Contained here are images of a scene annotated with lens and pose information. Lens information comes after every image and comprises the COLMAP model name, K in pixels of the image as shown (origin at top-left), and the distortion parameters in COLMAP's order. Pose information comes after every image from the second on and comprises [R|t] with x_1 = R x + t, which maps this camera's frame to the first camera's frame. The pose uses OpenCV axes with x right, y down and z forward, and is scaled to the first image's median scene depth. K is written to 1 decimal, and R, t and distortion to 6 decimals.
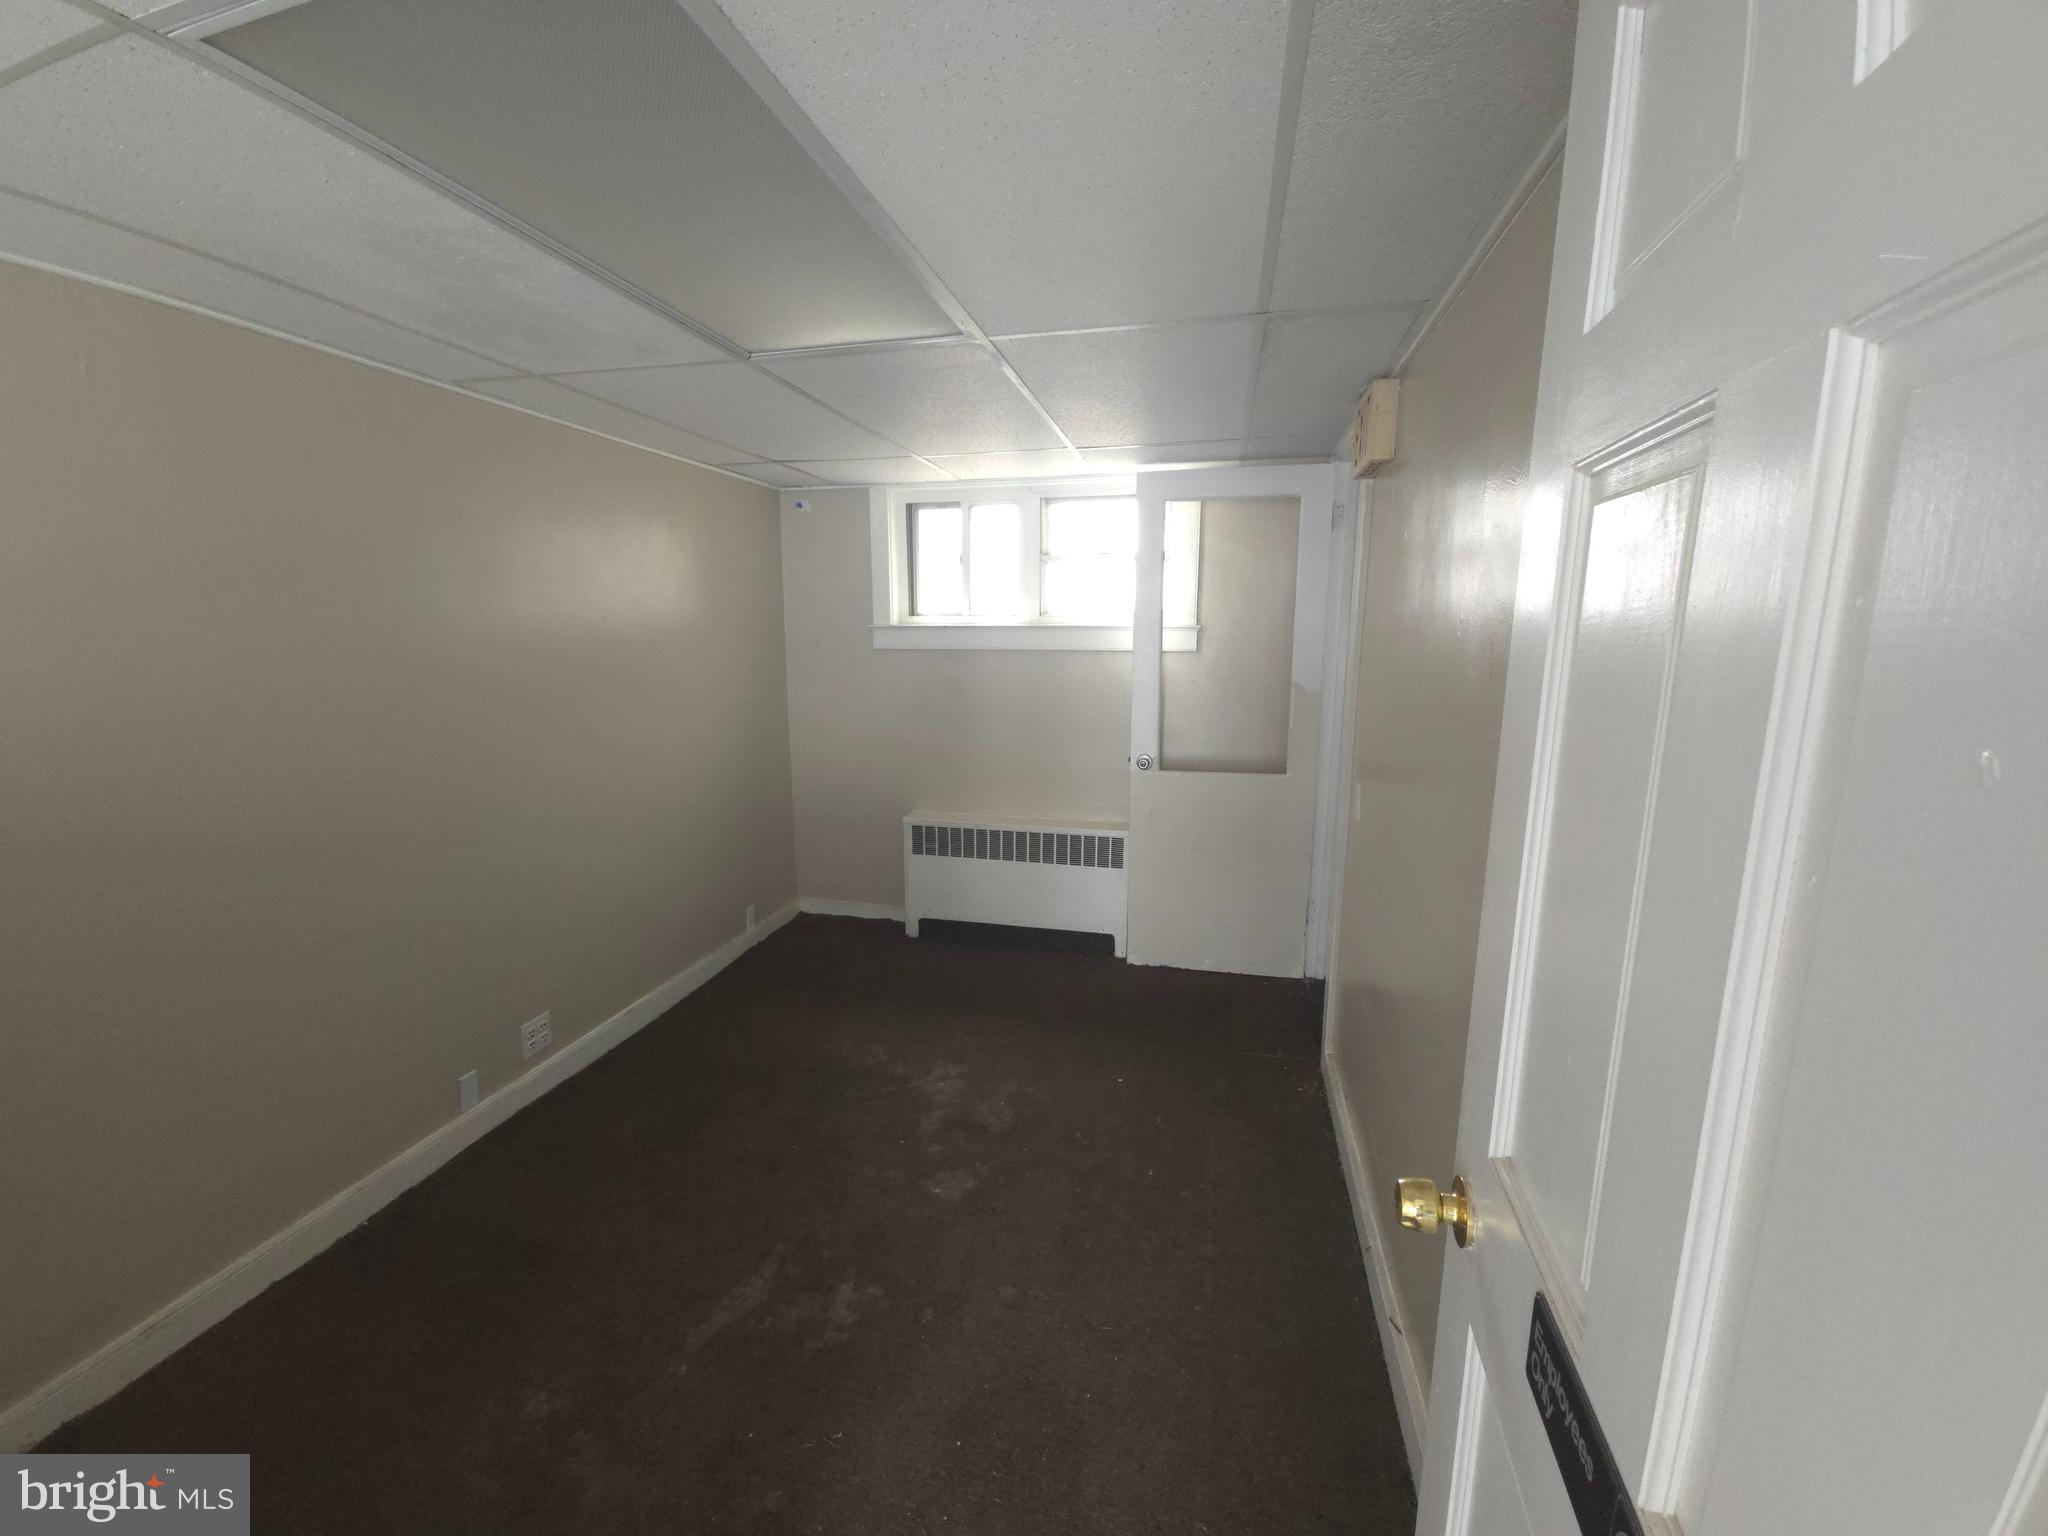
lens RADIAL K [[844.7, 0, 1012.9], [0, 844.7, 763.4], [0, 0, 1]] dist [0.001757, -0.003347]
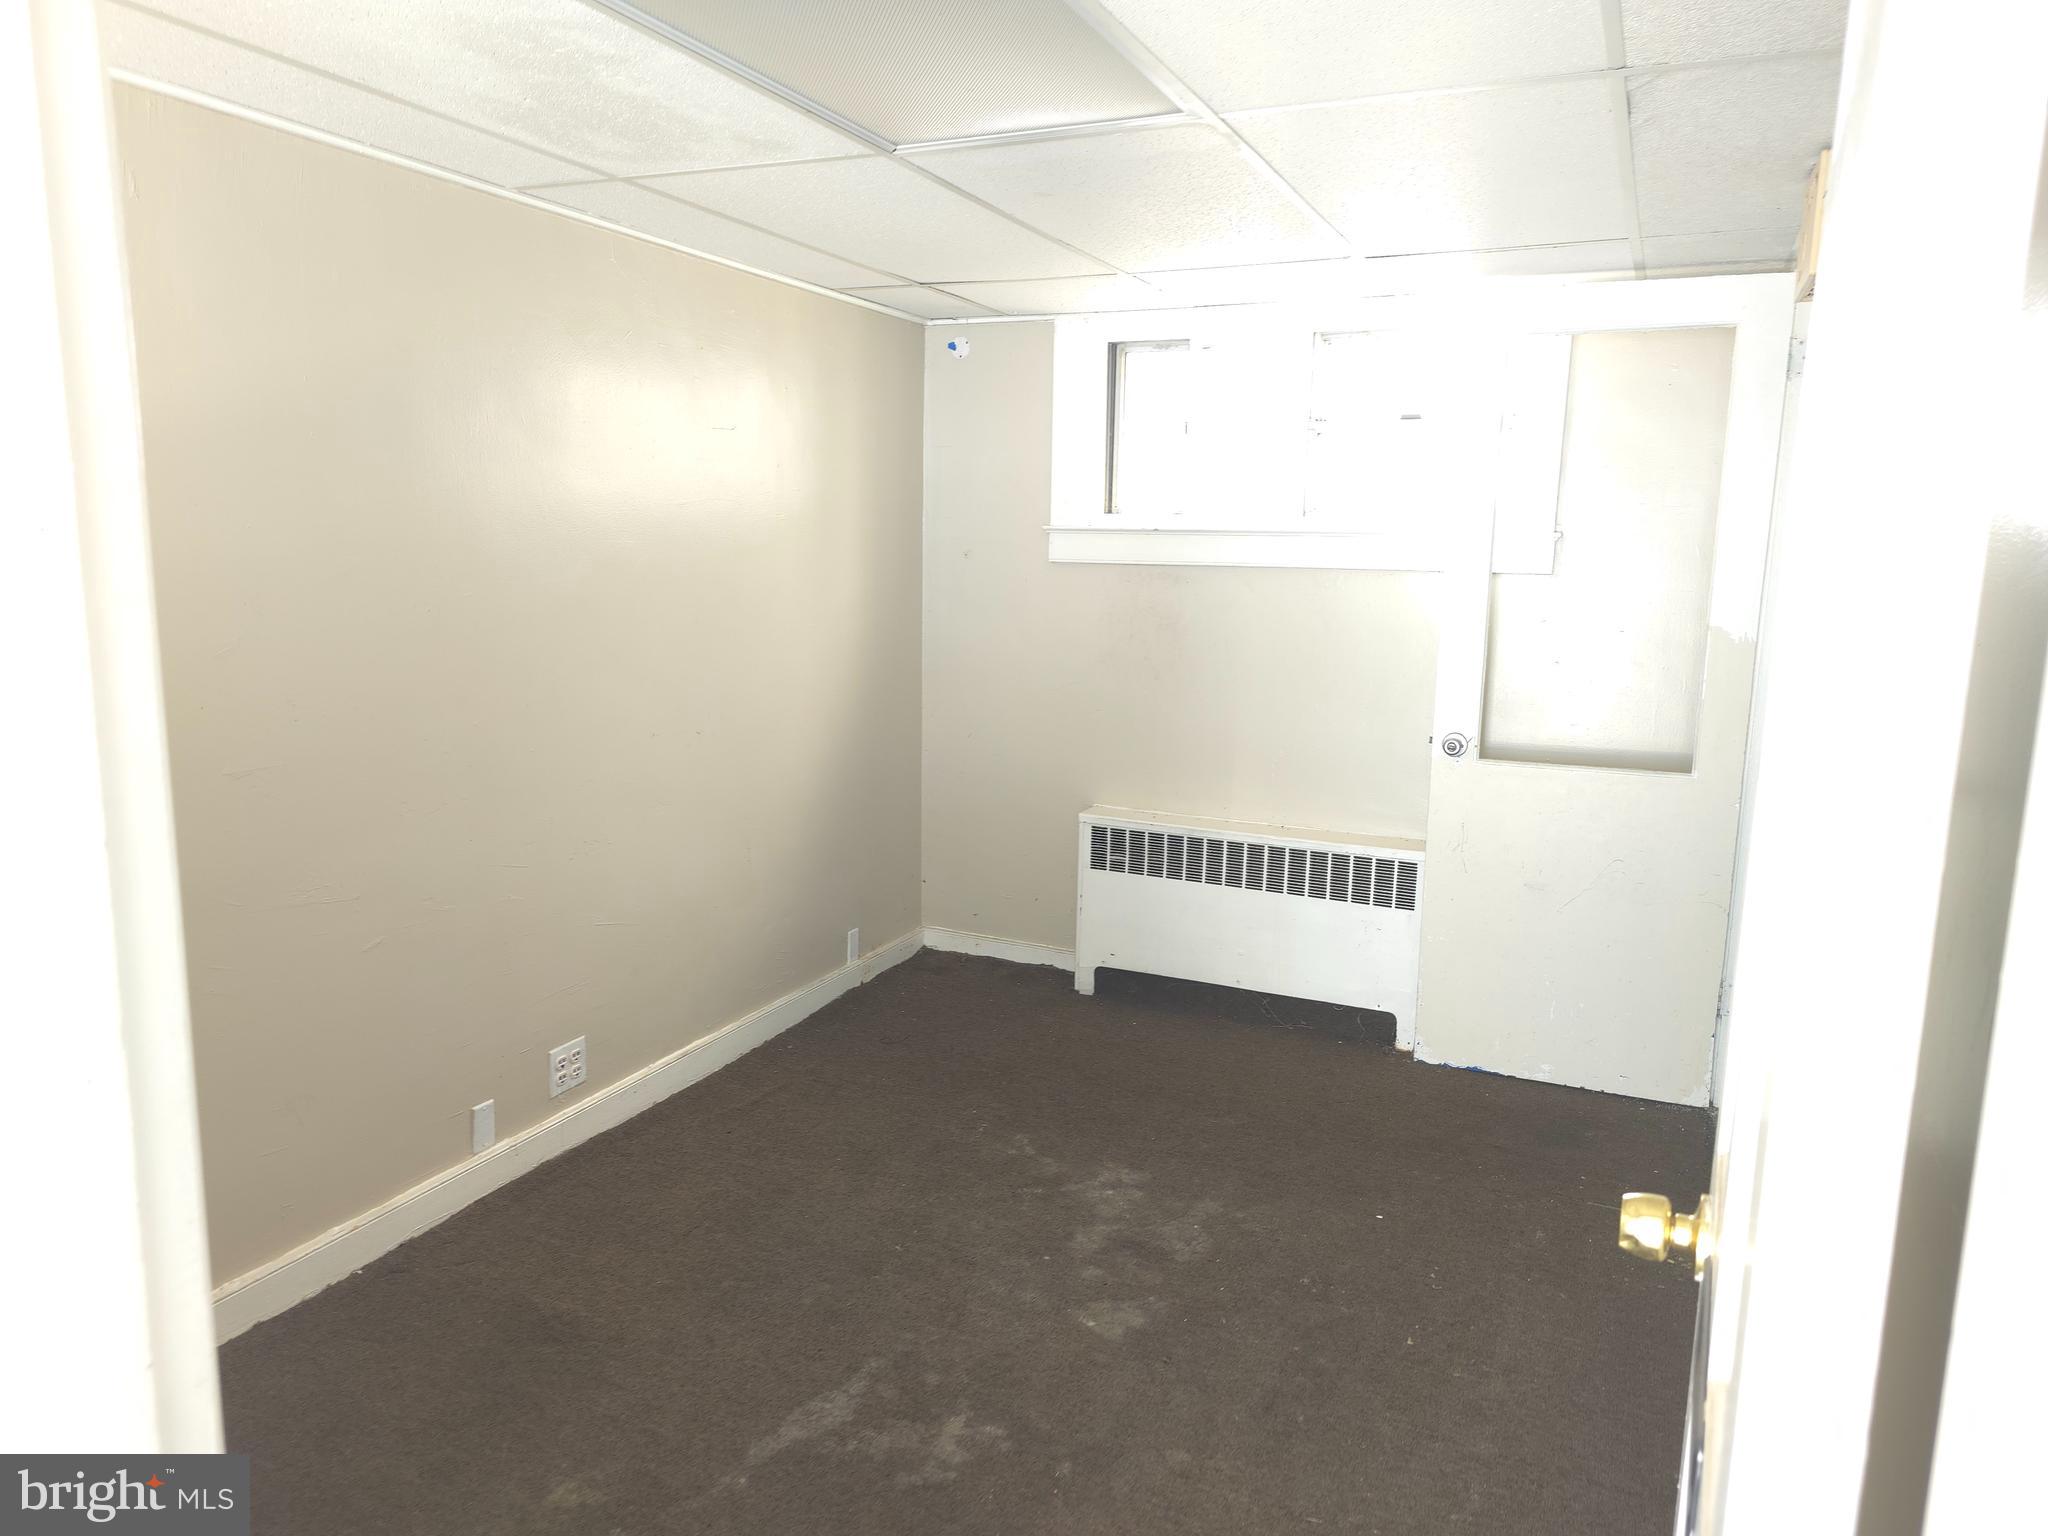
lens RADIAL K [[1379.8, 0, 1012.1], [0, 1379.8, 750.8], [0, 0, 1]] dist [0.056351, -0.051118]
pose [[0.980507, 0.050103, -0.189988, 0.034540], [-0.051572, 0.998665, -0.002791, 0.030380], [0.189594, 0.012535, 0.981782, -0.125139]]
